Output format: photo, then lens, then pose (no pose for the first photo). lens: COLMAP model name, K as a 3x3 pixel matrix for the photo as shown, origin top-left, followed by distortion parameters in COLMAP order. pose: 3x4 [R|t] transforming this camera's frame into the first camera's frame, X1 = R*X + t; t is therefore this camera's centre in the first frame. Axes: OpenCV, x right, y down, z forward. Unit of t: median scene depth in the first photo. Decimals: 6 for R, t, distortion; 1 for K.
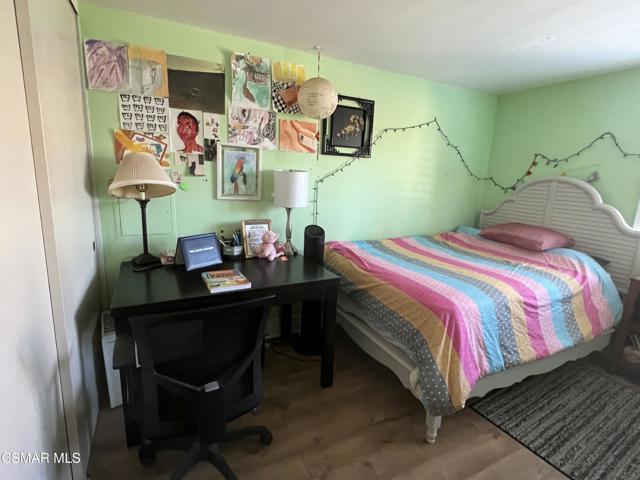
lens RADIAL K [[324.0, 0, 323.2], [0, 324.0, 241.3], [0, 0, 1]] dist [0.010094, -0.000745]
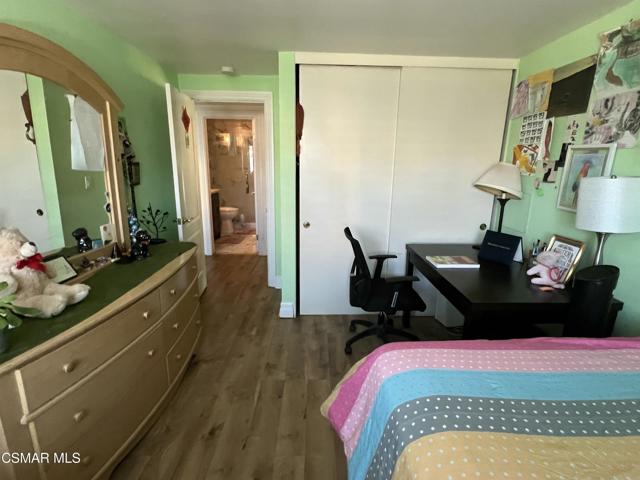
lens RADIAL K [[324.0, 0, 323.2], [0, 324.0, 241.3], [0, 0, 1]] dist [0.010094, -0.000745]
pose [[-0.424701, 0.168640, -0.889488, 0.820008], [-0.224841, 0.932069, 0.284067, -0.161704], [0.876970, 0.320637, -0.357933, 0.811204]]
